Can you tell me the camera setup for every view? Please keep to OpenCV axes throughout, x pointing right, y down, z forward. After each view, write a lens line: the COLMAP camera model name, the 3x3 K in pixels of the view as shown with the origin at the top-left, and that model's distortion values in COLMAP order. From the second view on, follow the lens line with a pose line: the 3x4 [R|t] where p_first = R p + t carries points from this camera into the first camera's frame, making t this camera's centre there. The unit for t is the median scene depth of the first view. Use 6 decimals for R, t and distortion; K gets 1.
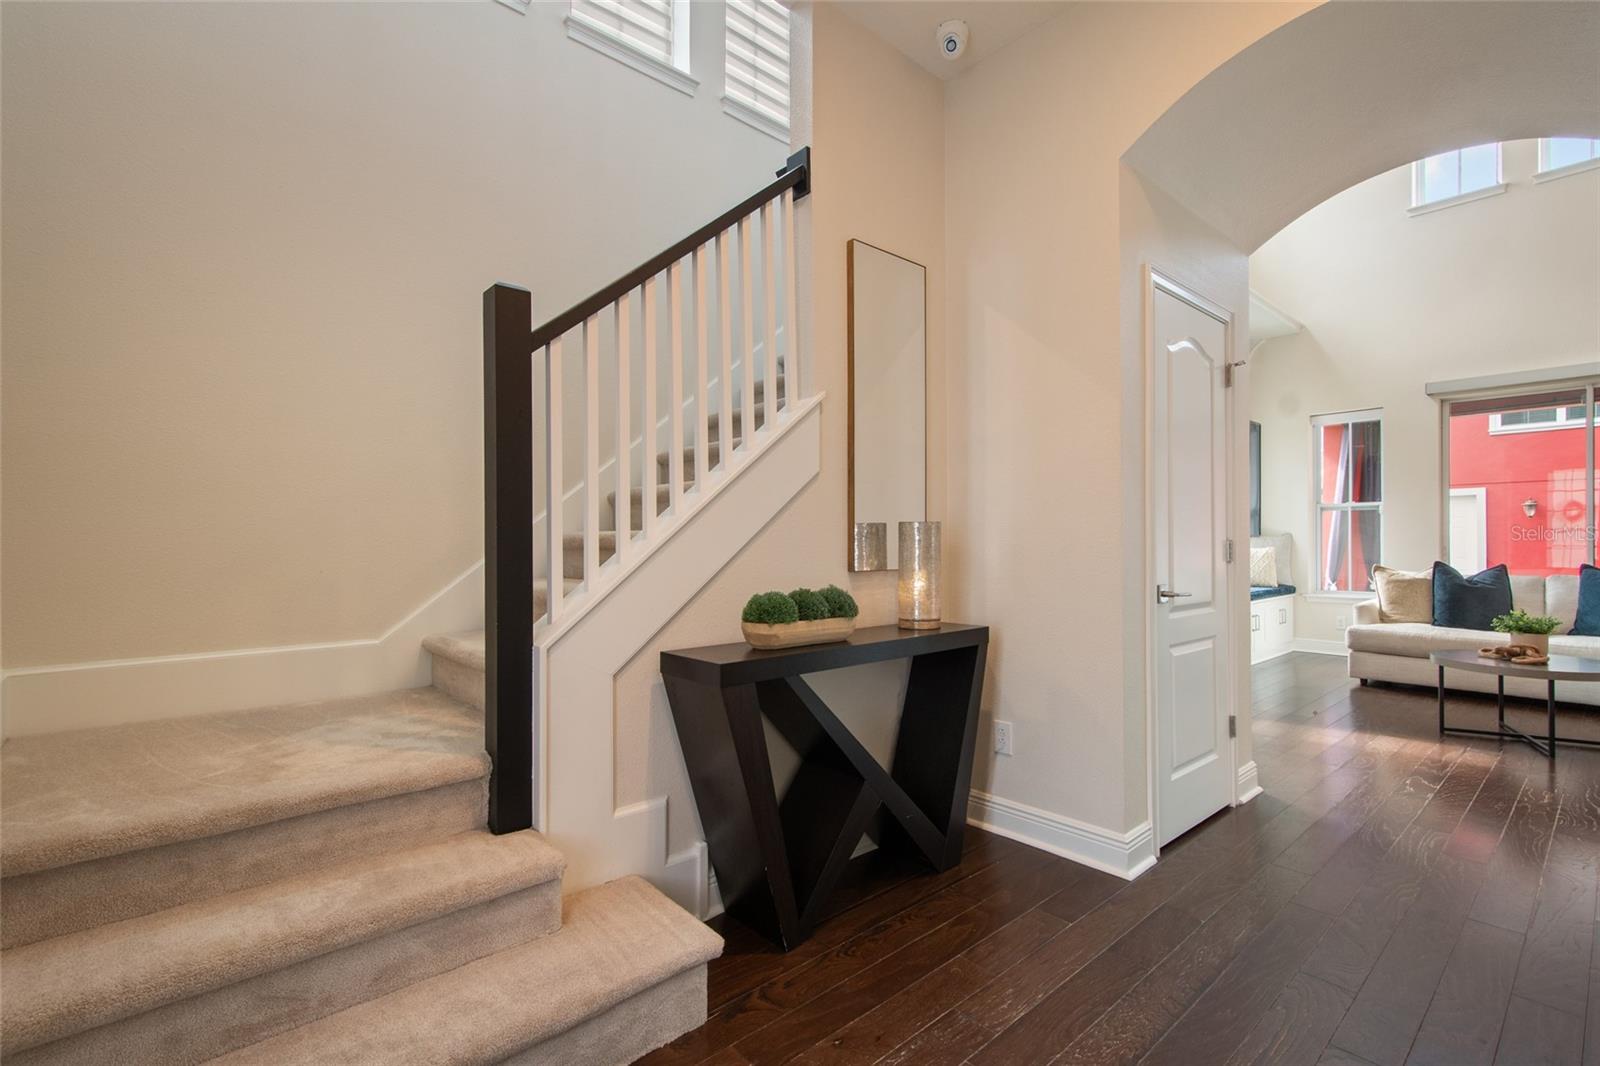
lens RADIAL K [[710.4, 0, 800.6], [0, 710.4, 541.0], [0, 0, 1]] dist [0.002718, -0.000092]
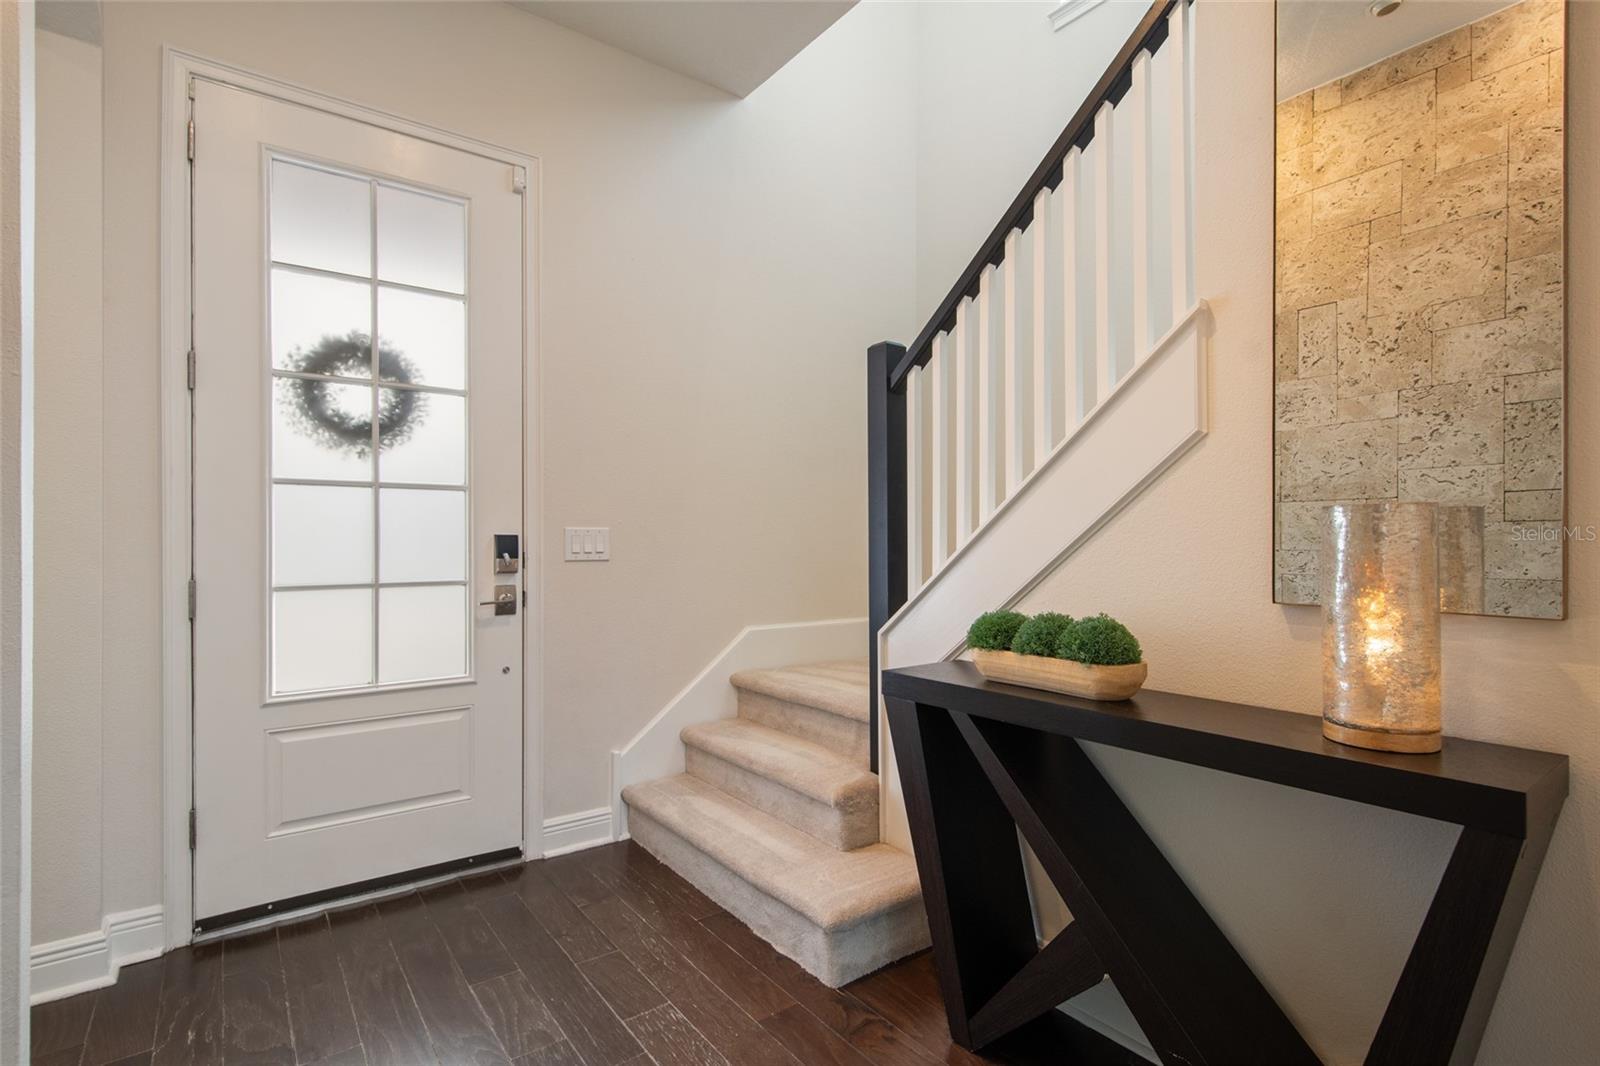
lens RADIAL K [[754.1, 0, 804.8], [0, 754.1, 538.8], [0, 0, 1]] dist [0.000864, -0.005948]
pose [[-0.058683, 0.001119, -0.998276, 0.385858], [0.005283, 0.999986, 0.000810, -0.004608], [0.998263, -0.005226, -0.058688, 0.391014]]
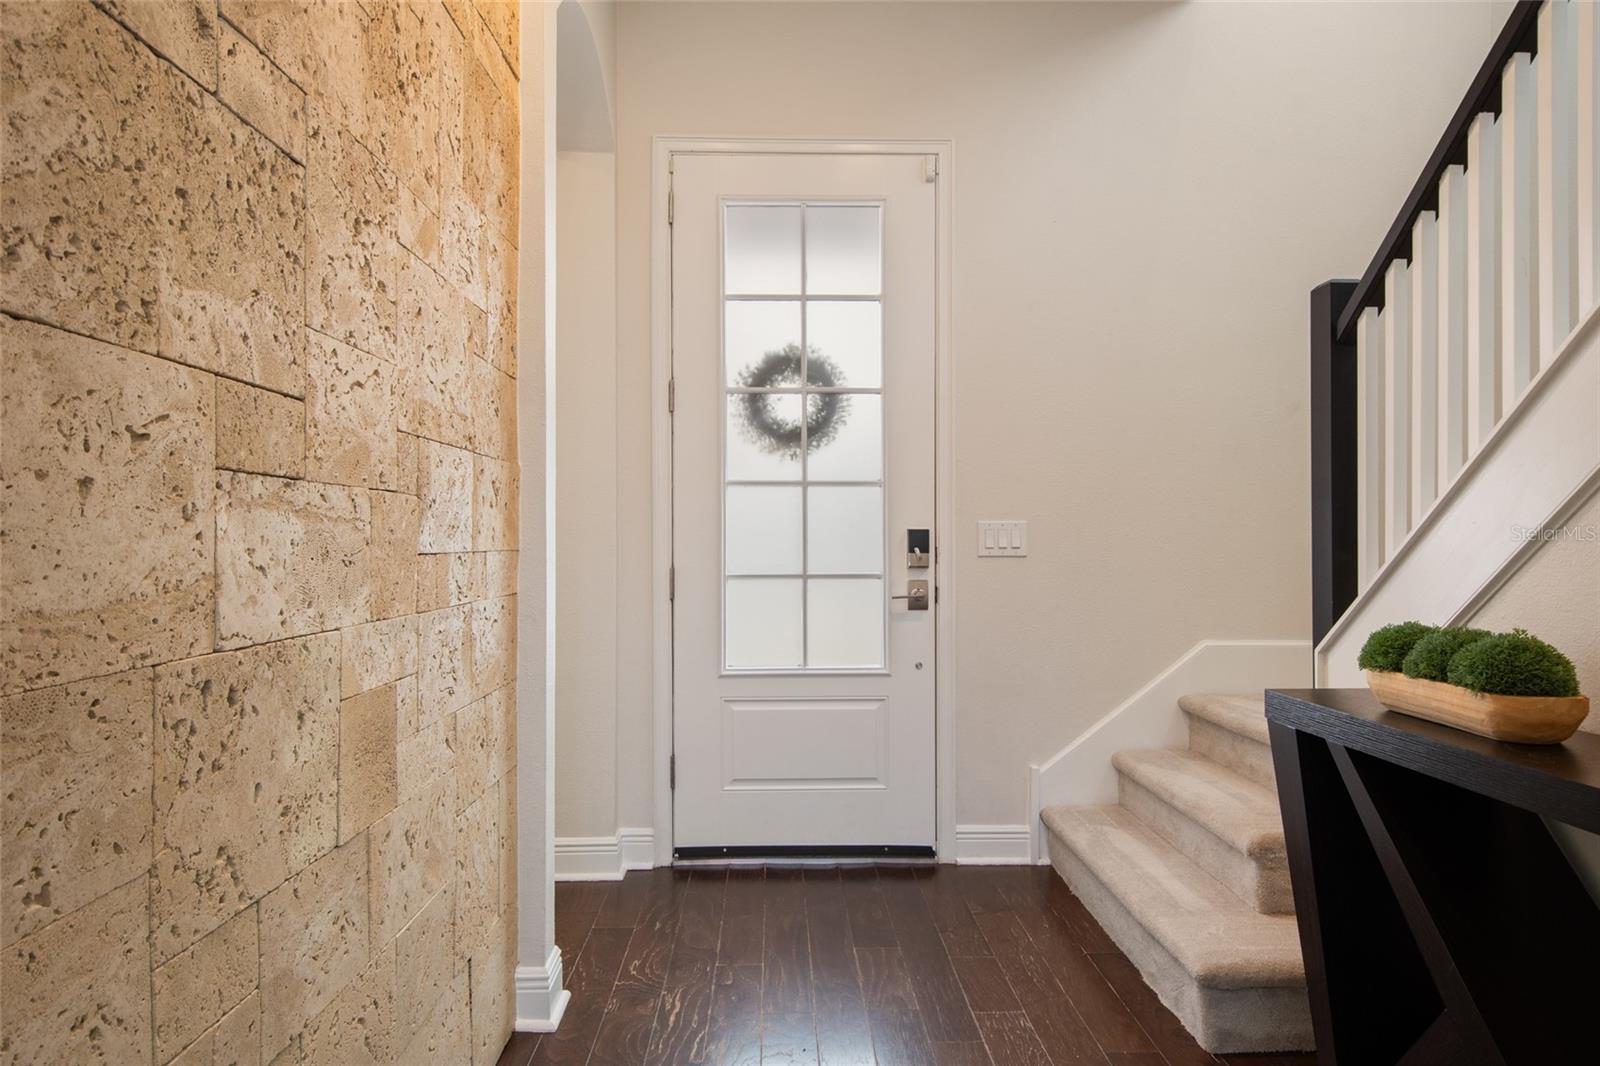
lens RADIAL K [[956.0, 0, 800.0], [0, 956.0, 533.0], [0, 0, 1]] dist [0.000136, -0.034625]
pose [[-0.631437, 0.000749, -0.775427, 0.446952], [0.006581, 0.999969, -0.004393, -0.002909], [0.775399, -0.007877, -0.631423, 0.525267]]
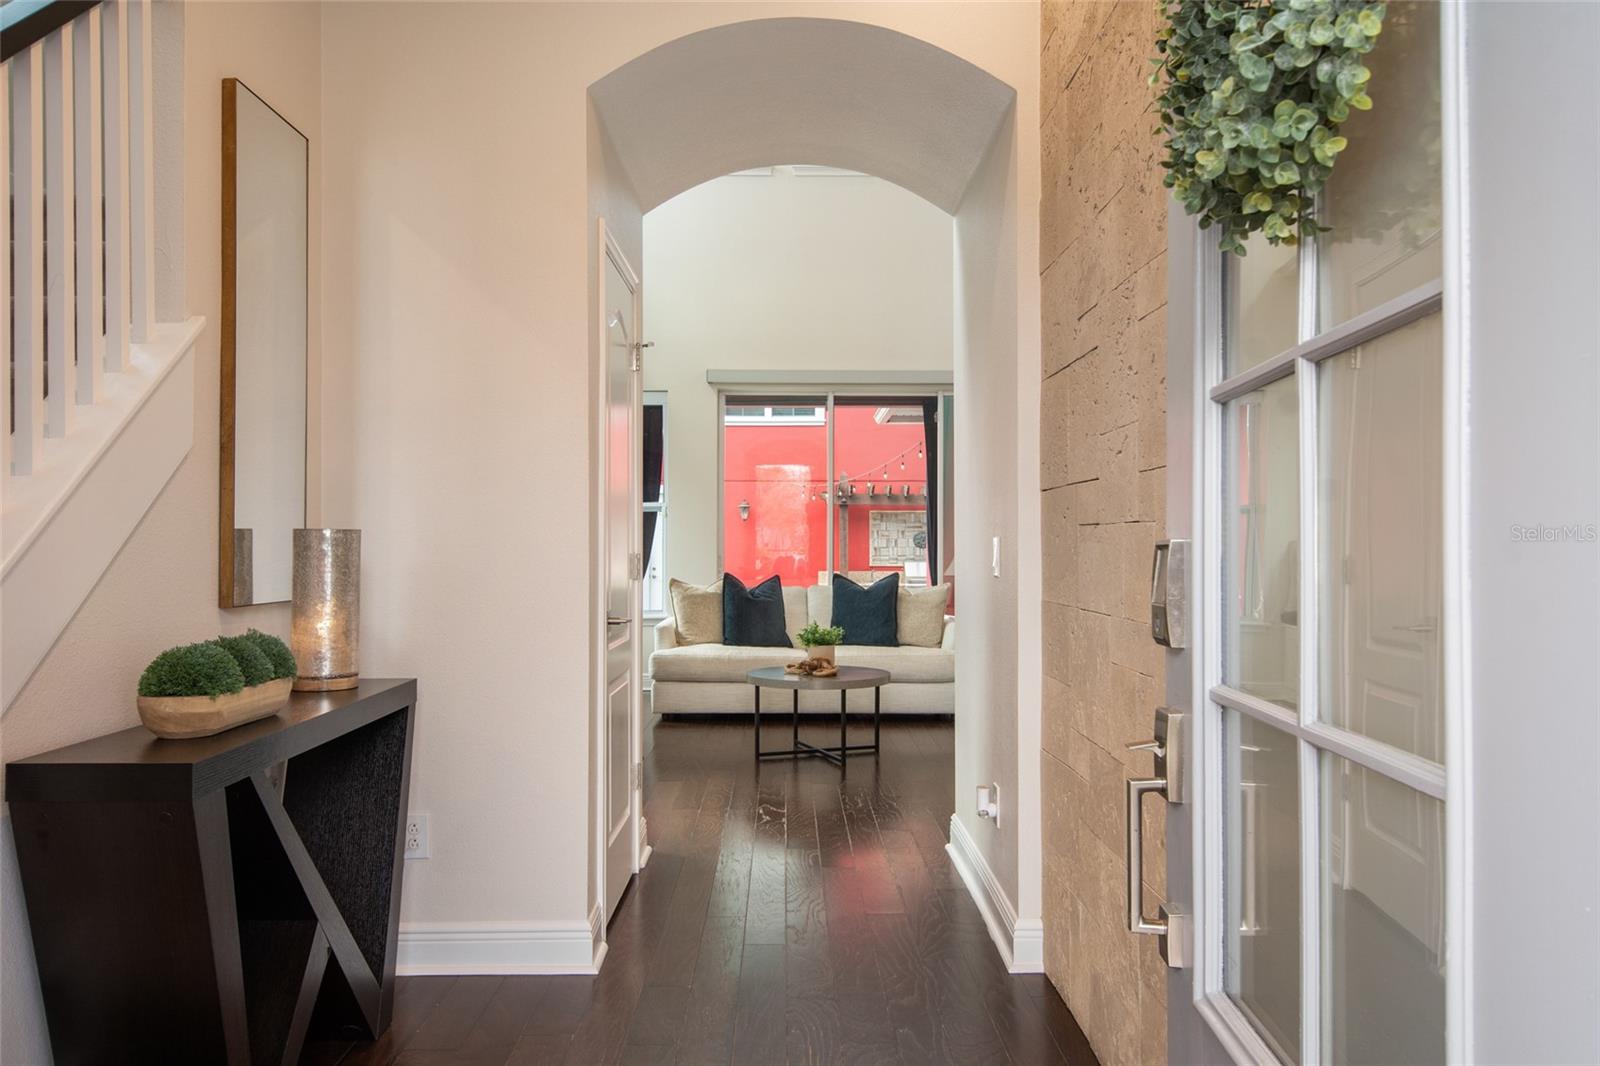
lens RADIAL K [[1176.4, 0, 800.0], [0, 1176.4, 533.0], [0, 0, 1]] dist [-0.051793, -0.000581]
pose [[0.642940, 0.011285, 0.765833, -0.246910], [-0.004862, 0.999931, -0.010654, -0.008727], [-0.765901, 0.003126, 0.642951, -0.025080]]
